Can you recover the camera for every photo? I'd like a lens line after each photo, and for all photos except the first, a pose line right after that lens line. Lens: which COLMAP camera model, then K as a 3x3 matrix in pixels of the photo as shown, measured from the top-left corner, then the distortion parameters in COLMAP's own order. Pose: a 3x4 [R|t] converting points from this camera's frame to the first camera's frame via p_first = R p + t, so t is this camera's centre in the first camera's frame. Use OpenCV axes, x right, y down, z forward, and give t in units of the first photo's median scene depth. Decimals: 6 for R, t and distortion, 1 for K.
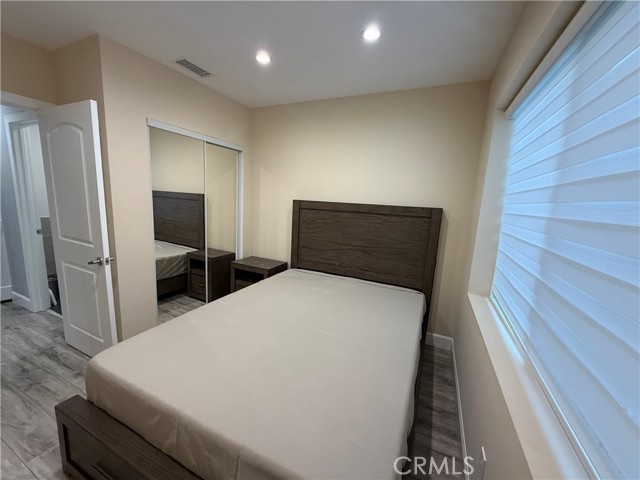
lens RADIAL K [[256.4, 0, 319.3], [0, 256.4, 240.5], [0, 0, 1]] dist [0.001654, -0.000180]
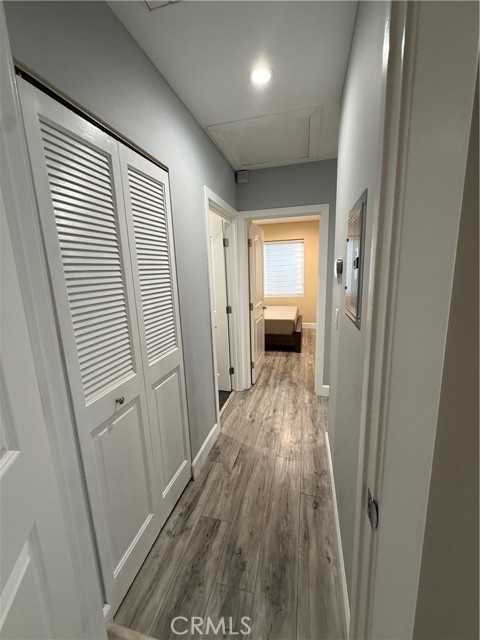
lens RADIAL K [[256.4, 0, 240.1], [0, 256.4, 318.7], [0, 0, 1]] dist [0.001654, -0.000180]
pose [[-0.190643, -0.229691, 0.954409, -2.393315], [0.177725, 0.948098, 0.263673, -0.350837], [-0.965437, 0.219889, -0.139927, 1.280746]]
